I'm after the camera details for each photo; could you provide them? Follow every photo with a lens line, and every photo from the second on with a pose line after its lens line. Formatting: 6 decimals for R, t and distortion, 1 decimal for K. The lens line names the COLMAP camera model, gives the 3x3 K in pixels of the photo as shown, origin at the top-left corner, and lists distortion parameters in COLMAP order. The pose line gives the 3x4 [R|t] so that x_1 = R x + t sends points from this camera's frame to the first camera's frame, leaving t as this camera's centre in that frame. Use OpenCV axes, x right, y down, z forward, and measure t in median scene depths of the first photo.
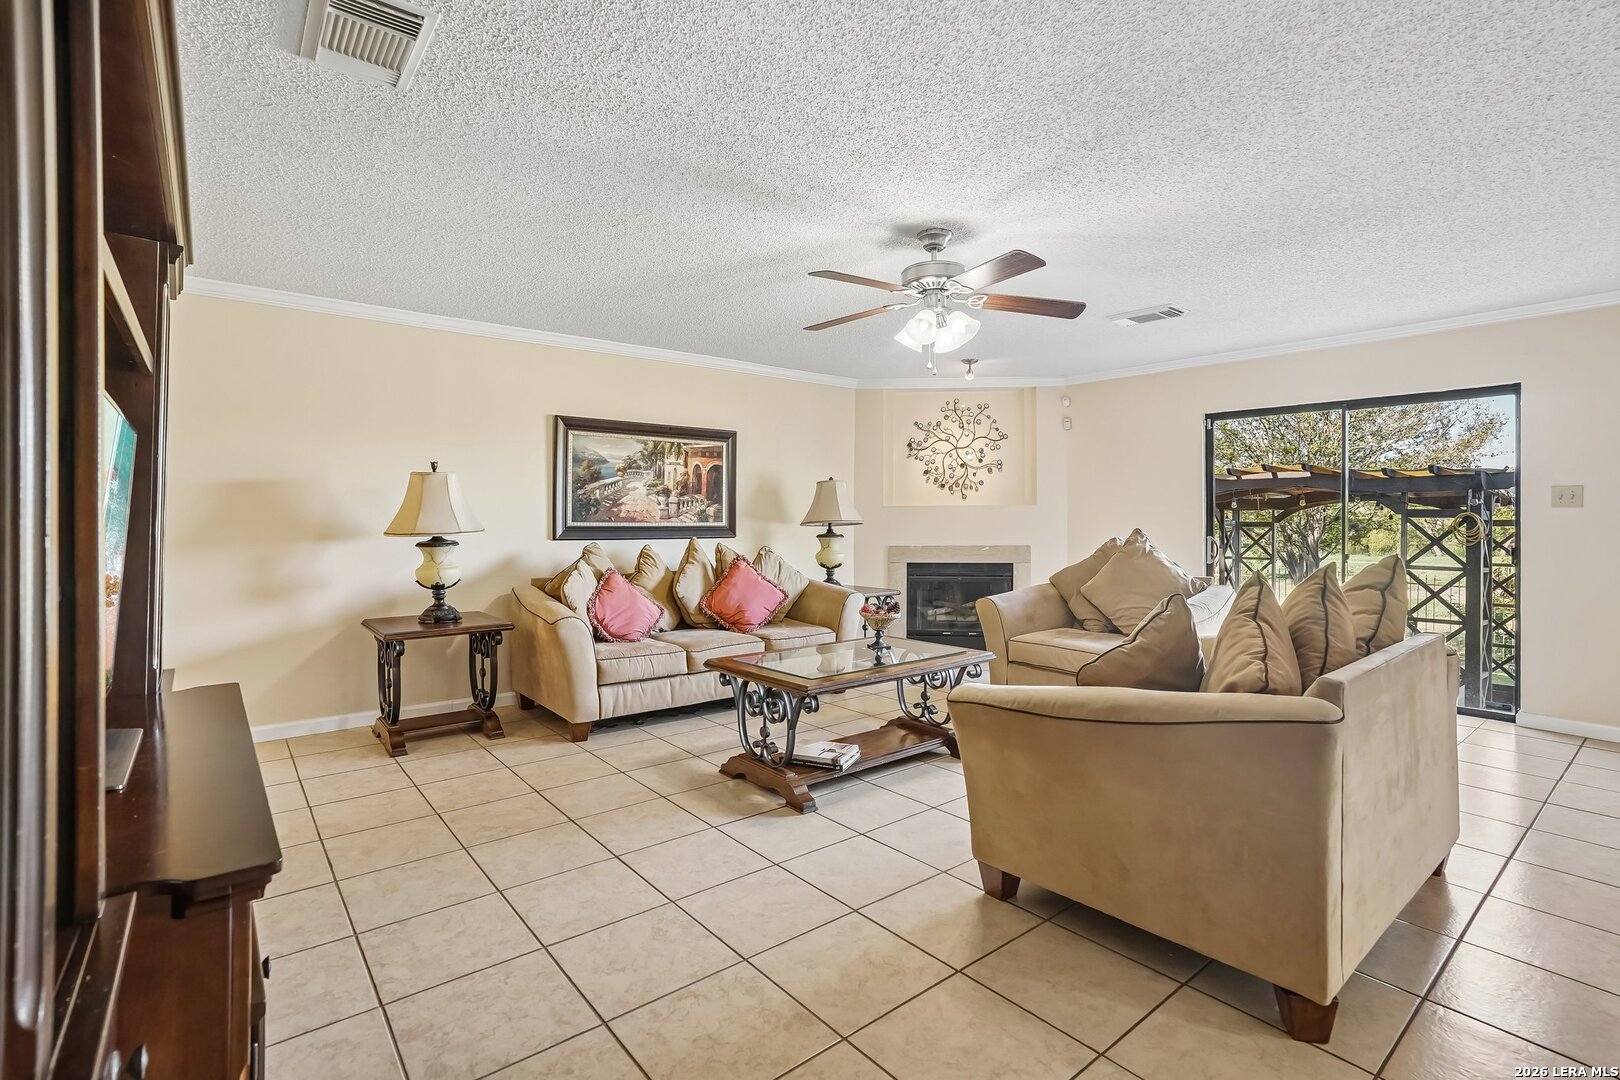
lens RADIAL K [[752.1, 0, 810.4], [0, 752.1, 538.7], [0, 0, 1]] dist [-0.046891, 0.021427]
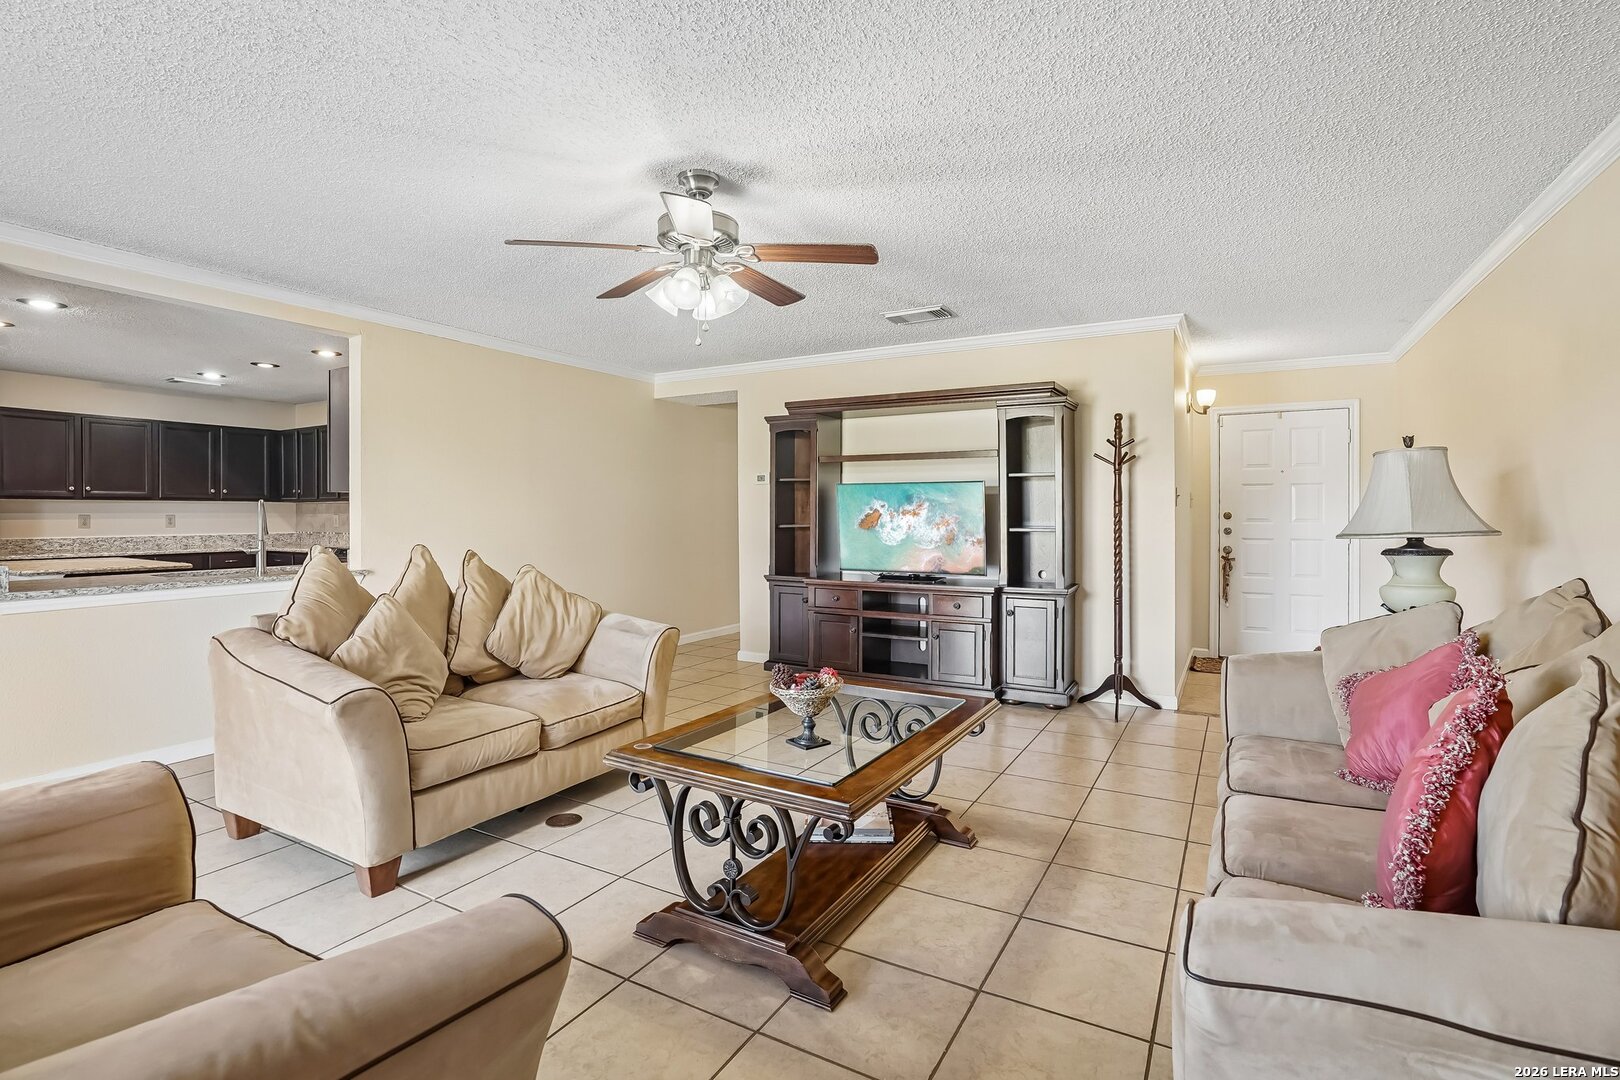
lens RADIAL K [[752.1, 0, 822.1], [0, 752.1, 524.9], [0, 0, 1]] dist [-0.046891, 0.021427]
pose [[-0.930548, 0.005250, -0.366133, 0.196465], [-0.008240, 0.999344, 0.035273, -0.025932], [0.366078, 0.035840, -0.929894, 1.054025]]
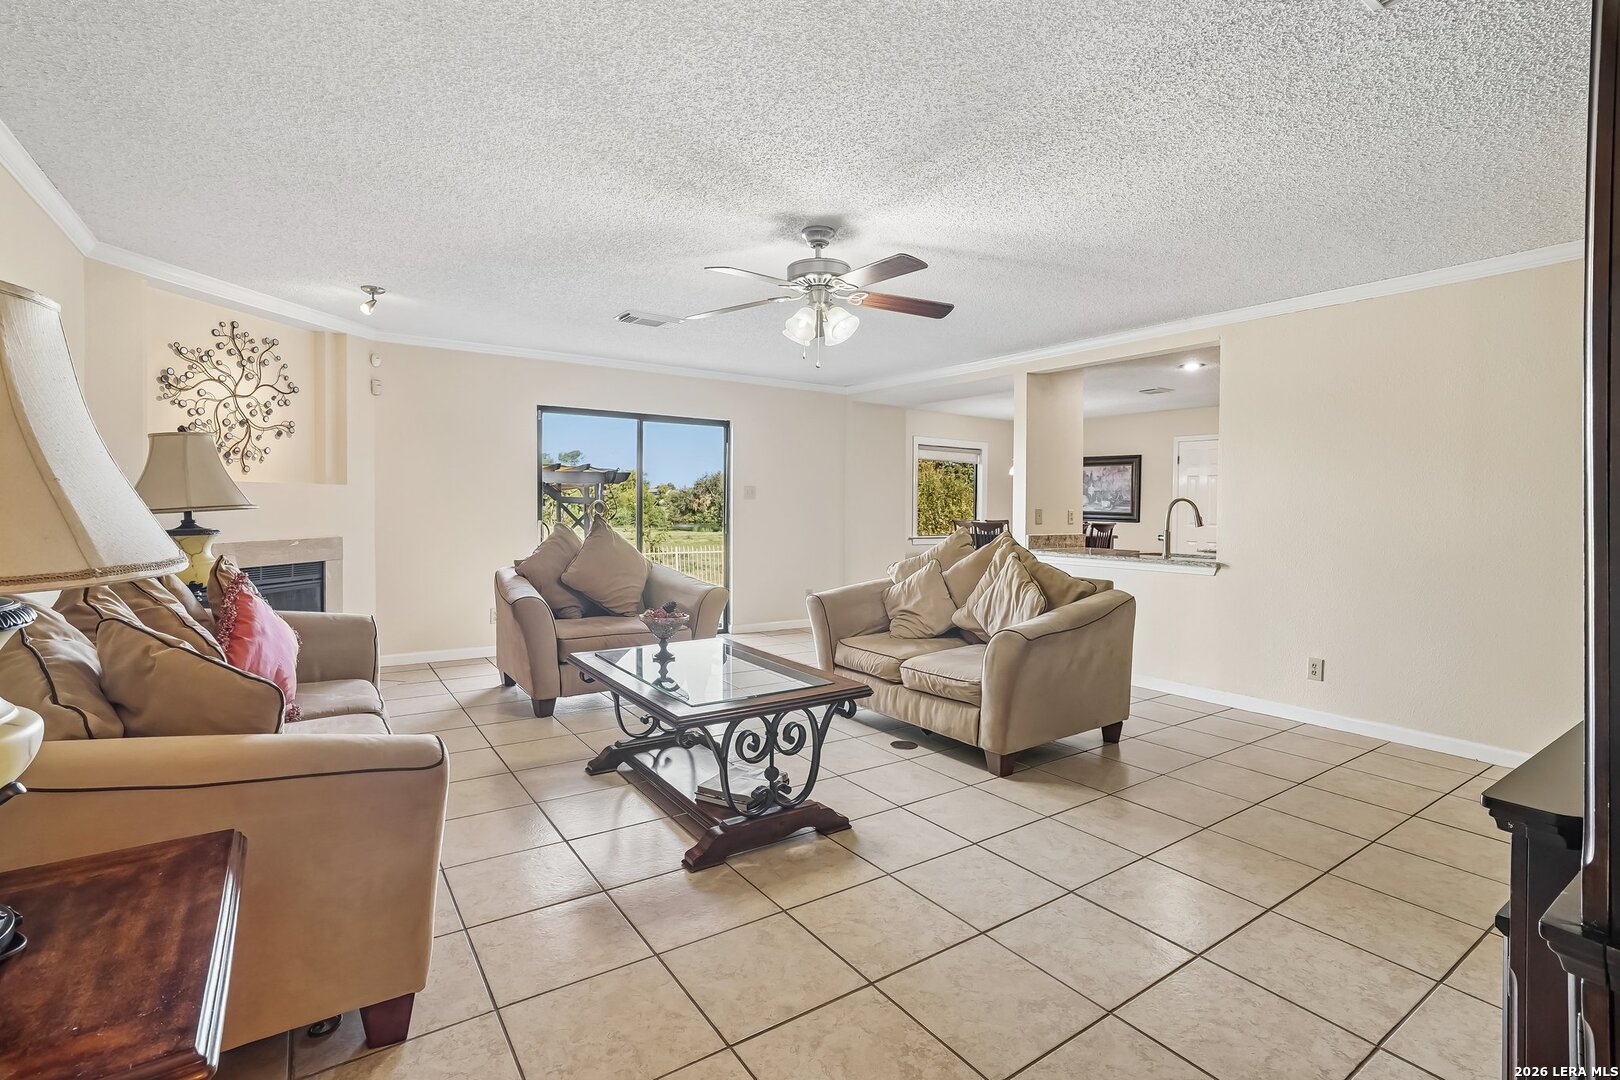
lens RADIAL K [[752.1, 0, 808.9], [0, 752.1, 527.6], [0, 0, 1]] dist [-0.046891, 0.021427]
pose [[0.084733, -0.026541, 0.996050, -0.503073], [0.018297, 0.999518, 0.025077, -0.013051], [-0.996236, 0.016099, 0.085178, 0.531281]]
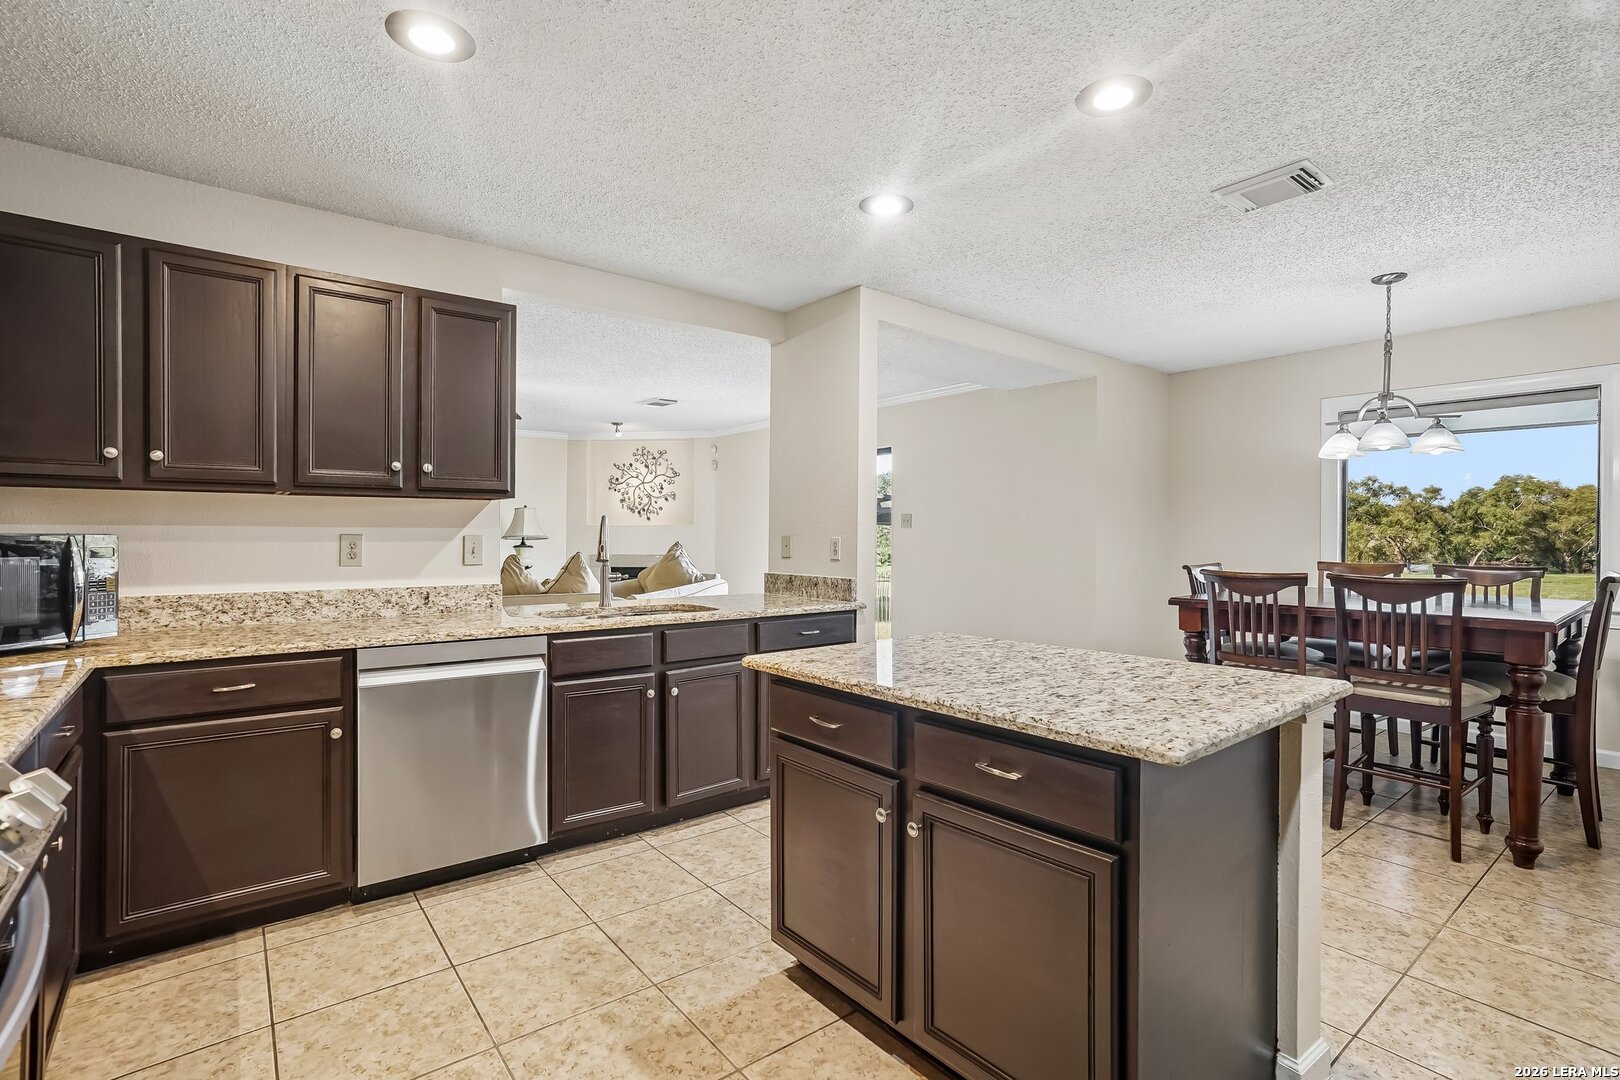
lens RADIAL K [[752.1, 0, 807.0], [0, 752.1, 537.2], [0, 0, 1]] dist [-0.046891, 0.021427]
pose [[0.999921, 0.002911, -0.012244, 0.615602], [-0.003218, 0.999679, -0.025139, 0.013134], [0.012167, 0.025177, 0.999609, -0.428705]]
